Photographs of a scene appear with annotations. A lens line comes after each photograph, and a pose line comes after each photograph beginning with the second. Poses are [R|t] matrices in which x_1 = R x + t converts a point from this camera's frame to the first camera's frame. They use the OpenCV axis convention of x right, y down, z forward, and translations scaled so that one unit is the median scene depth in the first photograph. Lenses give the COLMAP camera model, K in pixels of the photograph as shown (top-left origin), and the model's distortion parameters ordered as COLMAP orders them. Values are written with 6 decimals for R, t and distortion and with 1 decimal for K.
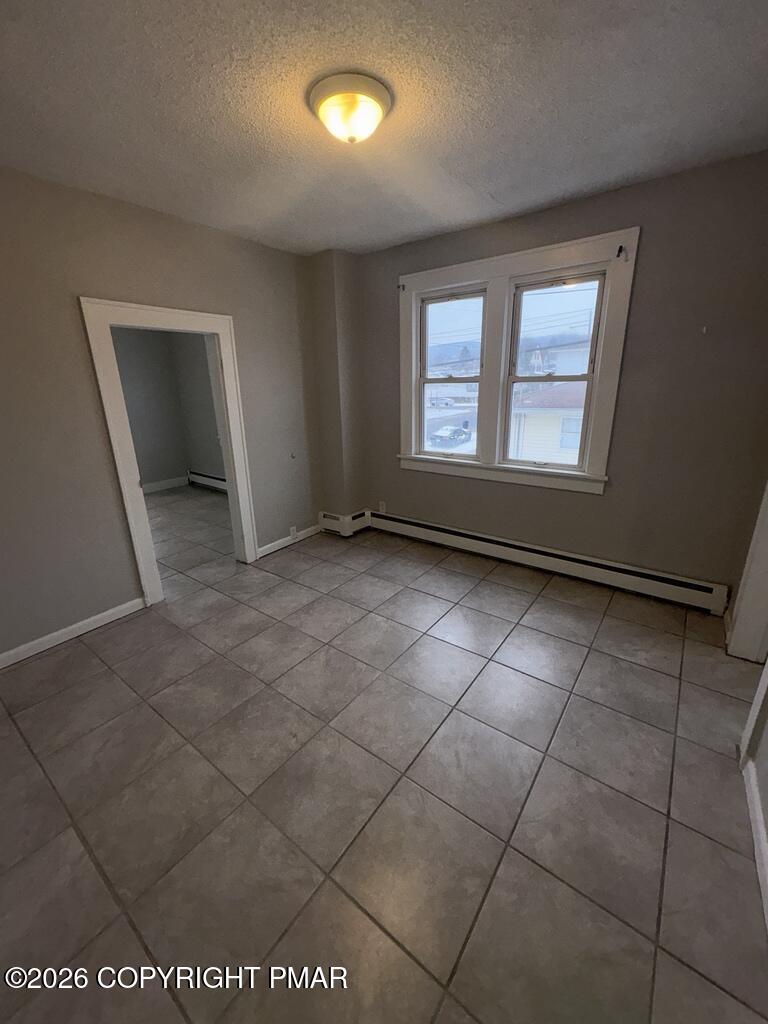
lens RADIAL K [[422.5, 0, 393.8], [0, 422.5, 513.7], [0, 0, 1]] dist [0.000548, 0.000139]
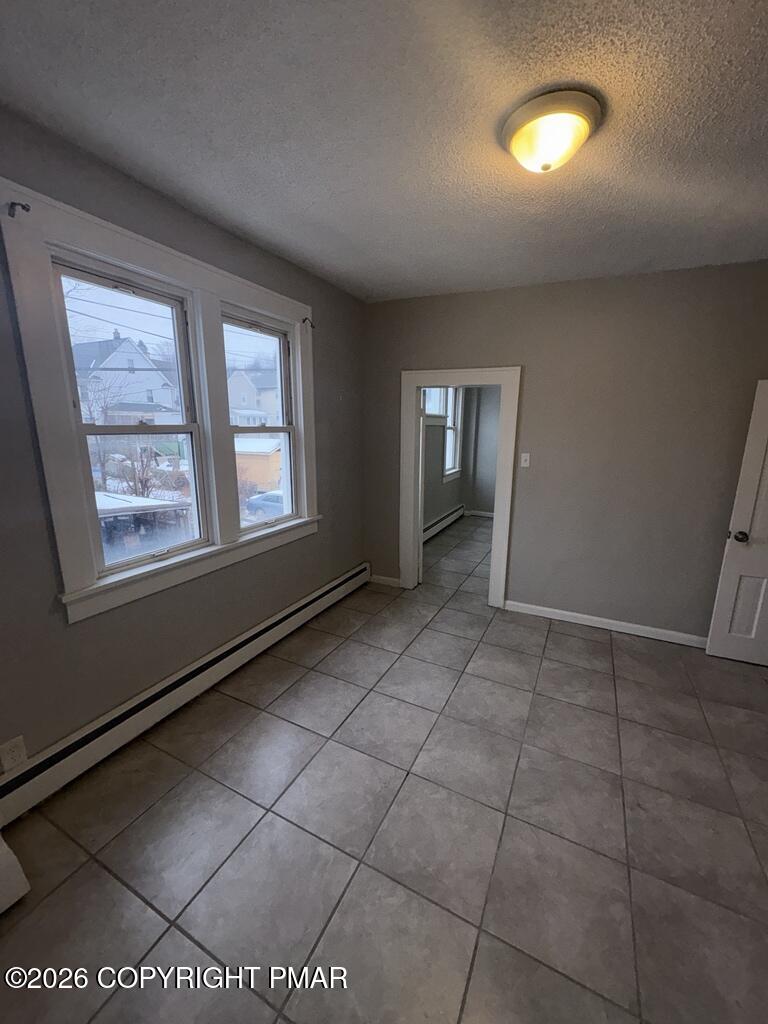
lens RADIAL K [[406.6, 0, 384.8], [0, 406.6, 510.6], [0, 0, 1]] dist [-0.000659, 0.000177]
pose [[-0.174518, -0.184493, 0.967215, -0.711472], [0.288755, 0.929513, 0.229403, -0.368981], [-0.941363, 0.319323, -0.108944, 1.180094]]
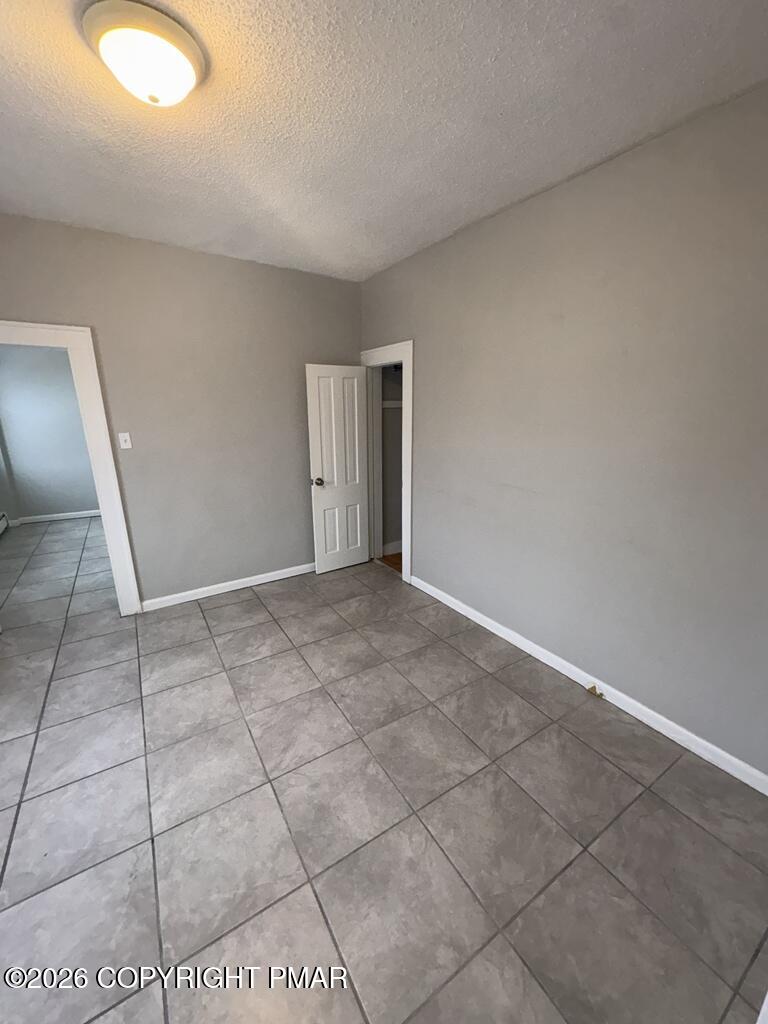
lens RADIAL K [[405.8, 0, 387.2], [0, 405.8, 510.6], [0, 0, 1]] dist [0.000456, 0.000127]
pose [[-0.935343, -0.067787, 0.347186, -0.579138], [0.127499, 0.850897, 0.509626, -0.409469], [-0.329965, 0.520941, -0.787238, 1.320340]]
